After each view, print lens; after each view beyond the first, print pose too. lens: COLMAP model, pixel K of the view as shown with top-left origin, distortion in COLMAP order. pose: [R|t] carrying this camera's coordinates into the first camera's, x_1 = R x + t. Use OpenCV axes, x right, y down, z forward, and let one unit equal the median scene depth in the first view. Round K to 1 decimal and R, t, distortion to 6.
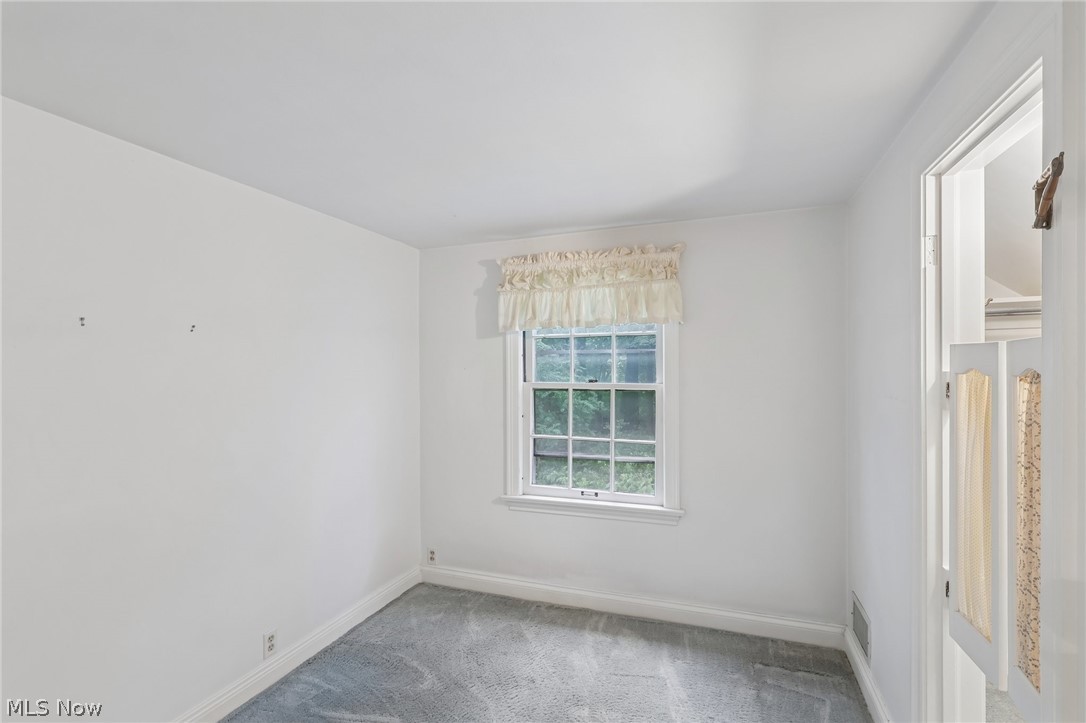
lens RADIAL K [[495.7, 0, 544.8], [0, 495.7, 365.2], [0, 0, 1]] dist [-0.003950, -0.000974]
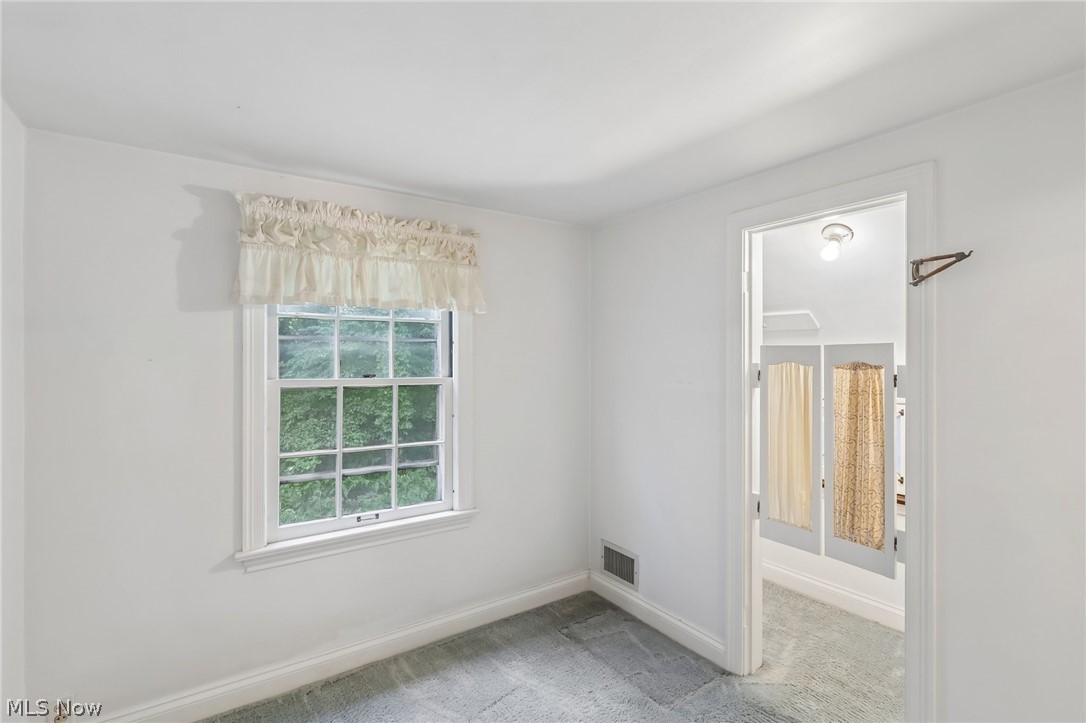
lens RADIAL K [[495.7, 0, 542.6], [0, 495.7, 353.8], [0, 0, 1]] dist [-0.003950, -0.000974]
pose [[0.597080, 0.013234, 0.802073, -0.393915], [-0.007109, 0.999912, -0.011206, 0.003391], [-0.802150, 0.000989, 0.597121, 0.307308]]
